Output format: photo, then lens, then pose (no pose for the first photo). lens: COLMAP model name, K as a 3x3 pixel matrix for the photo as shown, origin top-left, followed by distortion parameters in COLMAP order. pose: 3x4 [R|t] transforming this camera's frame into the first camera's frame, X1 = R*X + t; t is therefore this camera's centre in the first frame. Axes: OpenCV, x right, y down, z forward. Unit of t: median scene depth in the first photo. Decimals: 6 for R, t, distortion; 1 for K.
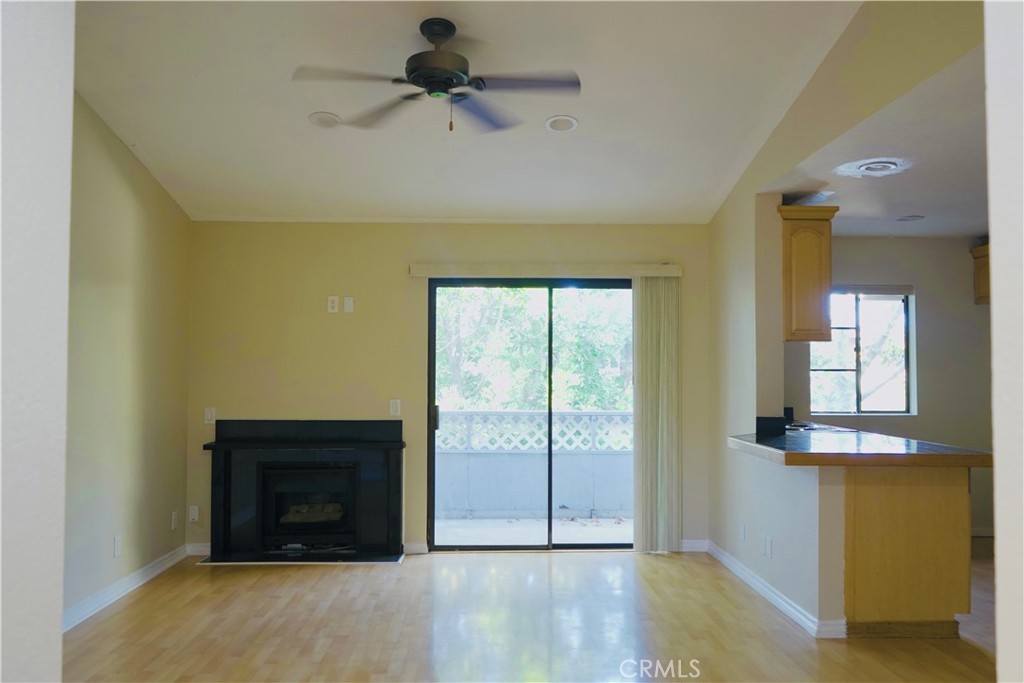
lens RADIAL K [[820.3, 0, 511.4], [0, 820.3, 345.2], [0, 0, 1]] dist [-0.019423, 0.023651]
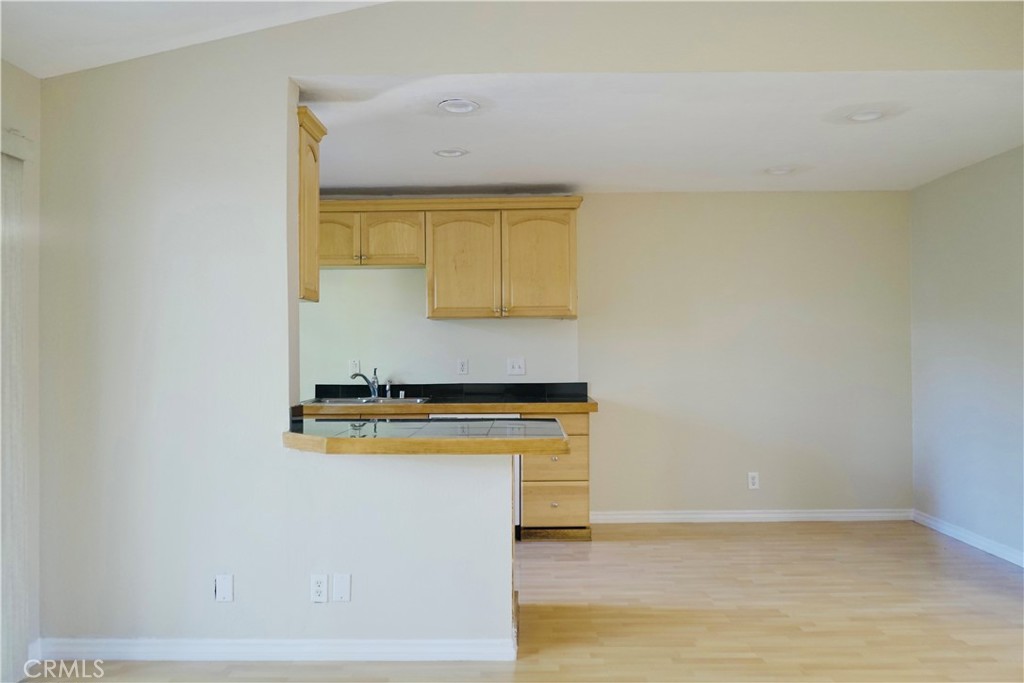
lens RADIAL K [[820.3, 0, 508.9], [0, 820.3, 342.2], [0, 0, 1]] dist [-0.019423, 0.023651]
pose [[0.047849, 0.006153, 0.998836, -0.312721], [-0.027115, 0.999620, -0.004859, 0.026919], [-0.998486, -0.026851, 0.047997, 0.664175]]
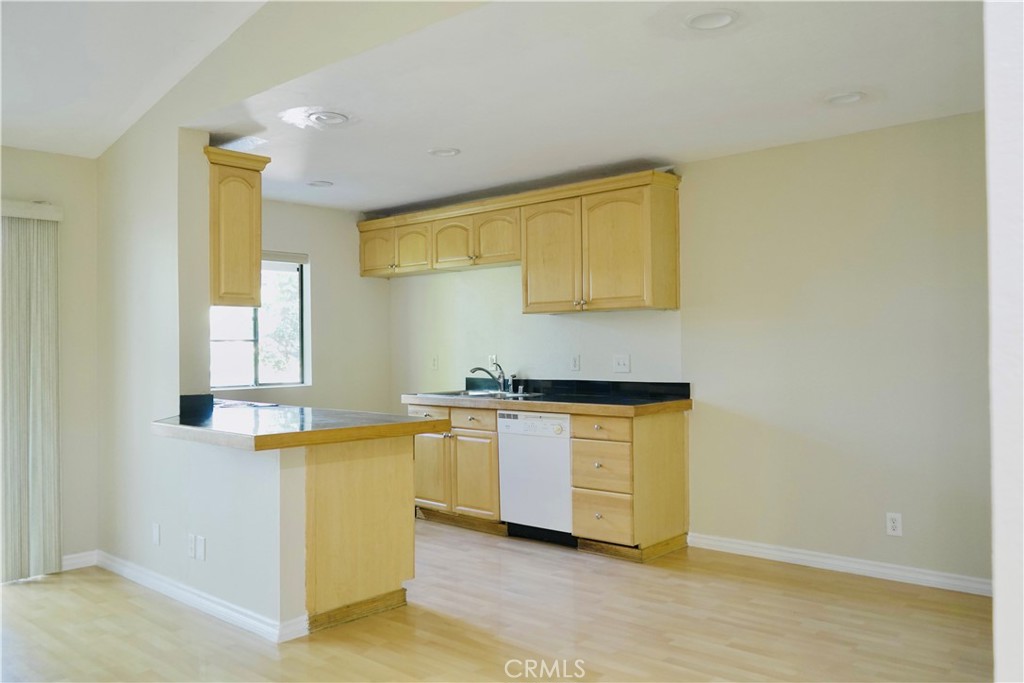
lens RADIAL K [[820.3, 0, 514.7], [0, 820.3, 341.7], [0, 0, 1]] dist [-0.019423, 0.023651]
pose [[0.693246, -0.007644, 0.720660, -0.055295], [-0.012308, 0.999672, 0.022443, 0.008080], [-0.720596, -0.024428, 0.692925, 0.147834]]
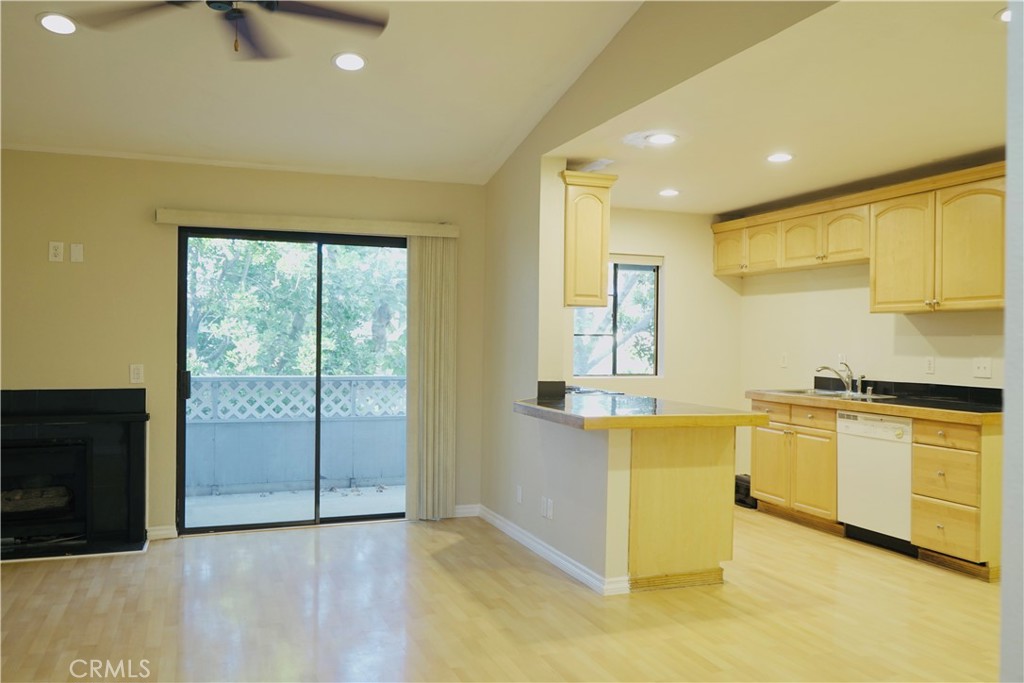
lens RADIAL K [[820.3, 0, 511.3], [0, 820.3, 344.0], [0, 0, 1]] dist [-0.019423, 0.023651]
pose [[0.945571, 0.005211, 0.325375, -0.049107], [-0.019142, 0.999031, 0.039627, 0.002719], [-0.324854, -0.043698, 0.944754, 0.055004]]
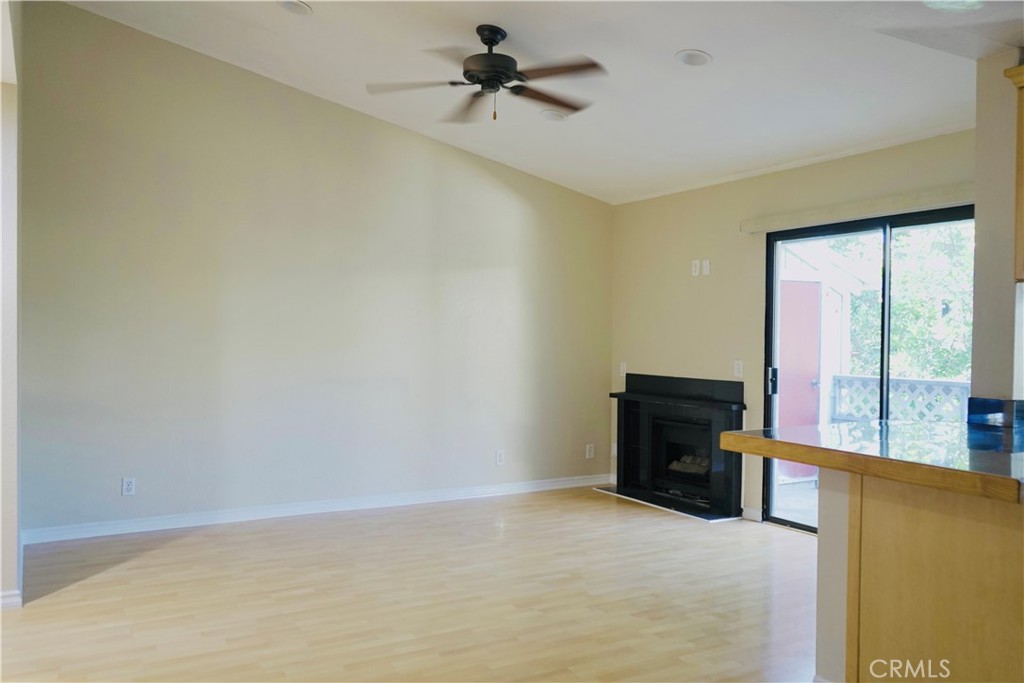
lens RADIAL K [[820.3, 0, 506.8], [0, 820.3, 342.3], [0, 0, 1]] dist [-0.019423, 0.023651]
pose [[0.466065, 0.008682, -0.884708, 0.601201], [0.024523, 0.999441, 0.022727, 0.015350], [0.884410, -0.032288, 0.465592, 0.298116]]
